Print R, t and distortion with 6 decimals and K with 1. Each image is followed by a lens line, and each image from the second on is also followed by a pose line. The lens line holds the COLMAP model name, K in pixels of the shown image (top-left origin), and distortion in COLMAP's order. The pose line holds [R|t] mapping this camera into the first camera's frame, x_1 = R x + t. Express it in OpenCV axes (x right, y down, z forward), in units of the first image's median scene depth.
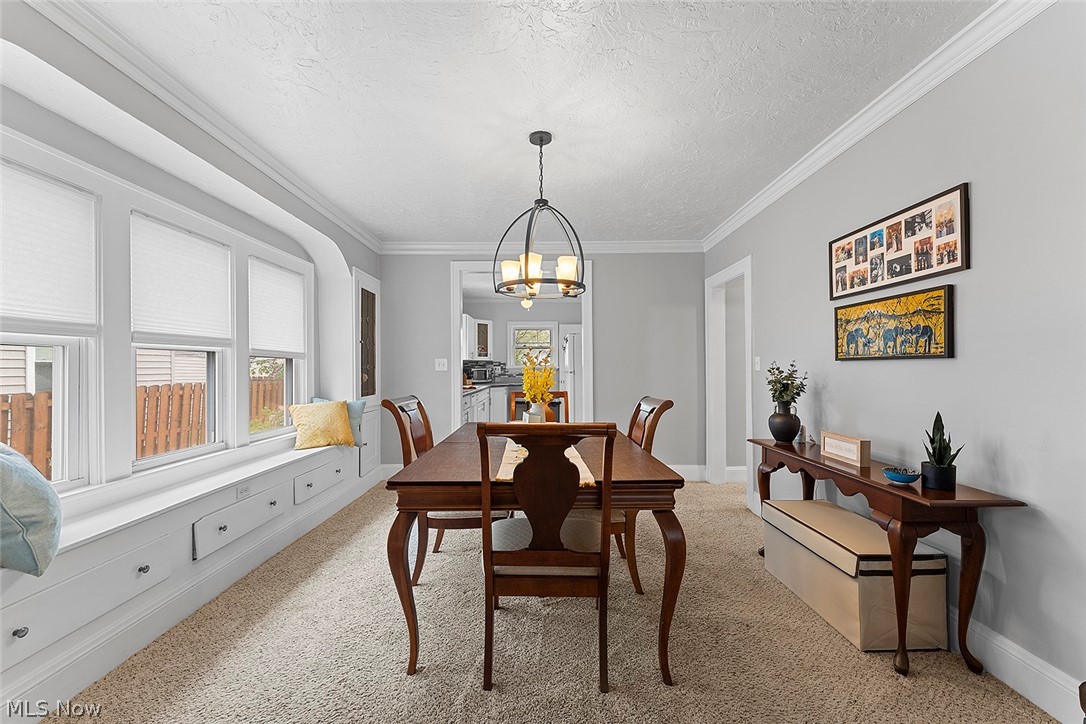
lens RADIAL K [[433.5, 0, 542.6], [0, 433.5, 364.6], [0, 0, 1]] dist [-0.002102, 0.000218]
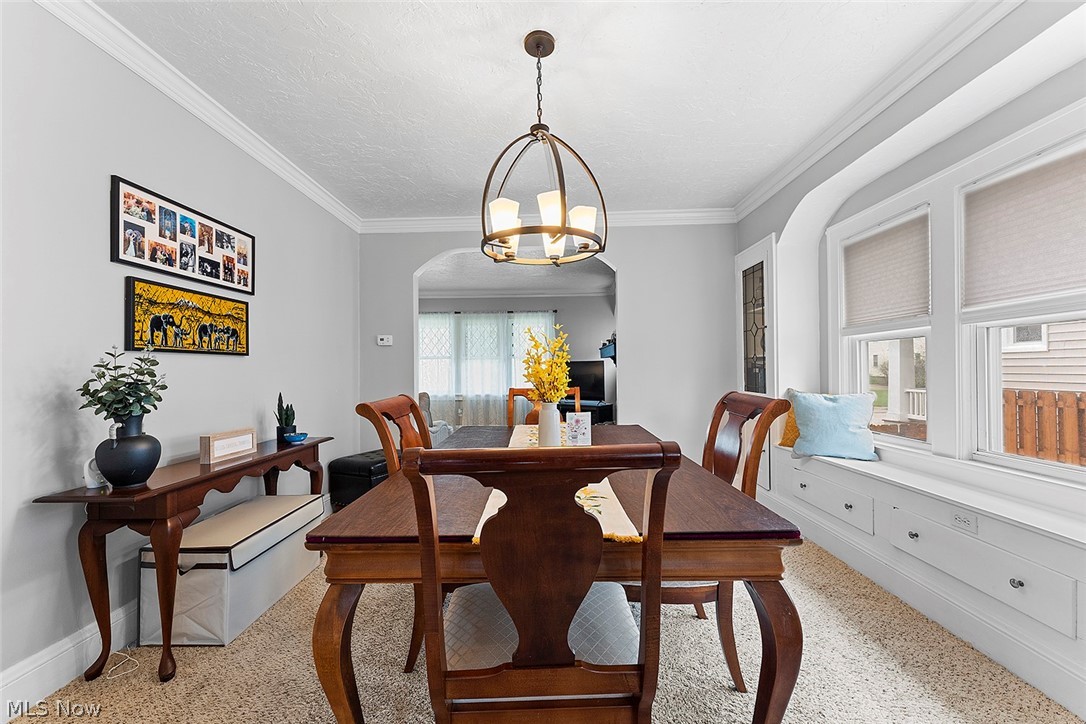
lens RADIAL K [[433.5, 0, 546.6], [0, 433.5, 365.1], [0, 0, 1]] dist [-0.002102, 0.000218]
pose [[-0.999761, 0.015212, 0.015719, -0.022861], [0.014931, 0.999729, -0.017844, 0.042582], [-0.015986, -0.017605, -0.999717, 1.906497]]
